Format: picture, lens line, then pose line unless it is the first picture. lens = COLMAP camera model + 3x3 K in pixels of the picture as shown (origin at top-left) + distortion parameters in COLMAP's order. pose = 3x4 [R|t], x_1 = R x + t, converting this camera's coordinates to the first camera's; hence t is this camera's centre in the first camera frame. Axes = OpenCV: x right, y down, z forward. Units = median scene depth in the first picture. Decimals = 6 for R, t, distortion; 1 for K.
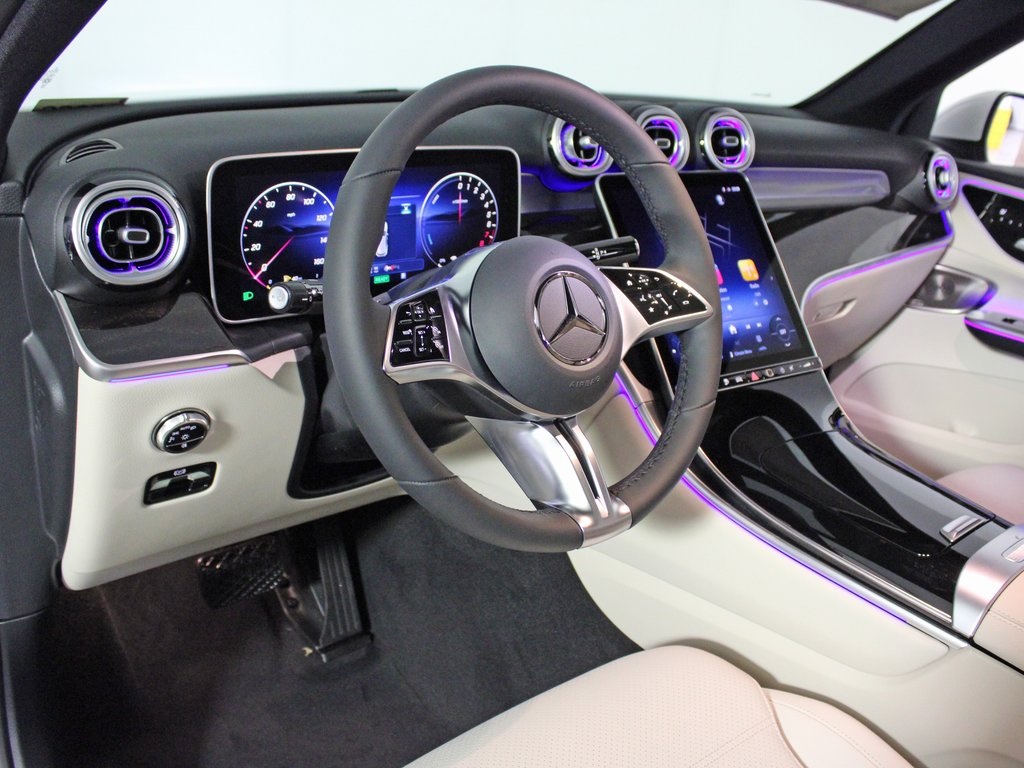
lens RADIAL K [[940.4, 0, 512.0], [0, 940.4, 384.0], [0, 0, 1]] dist [-0.116544, 0.010469]
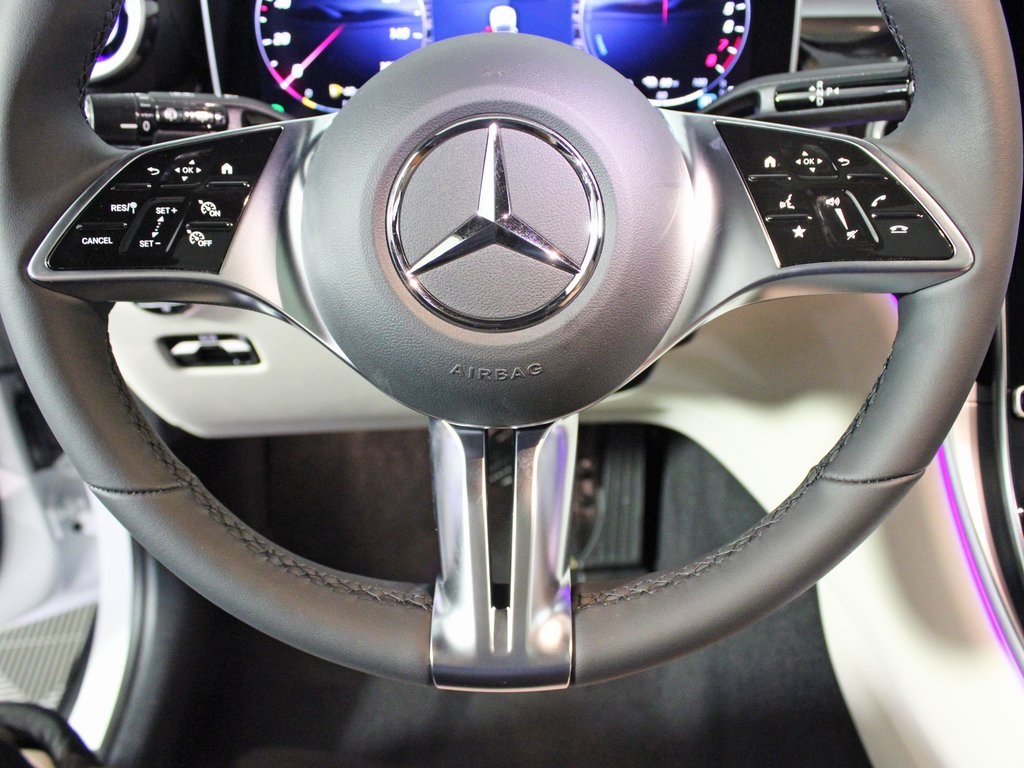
lens RADIAL K [[940.4, 0, 512.0], [0, 940.4, 384.0], [0, 0, 1]] dist [-0.116544, 0.010469]
pose [[0.774546, 0.262482, -0.575484, 0.288945], [-0.151112, 0.960274, 0.234605, -0.086277], [0.614202, -0.094750, 0.783440, 0.545866]]
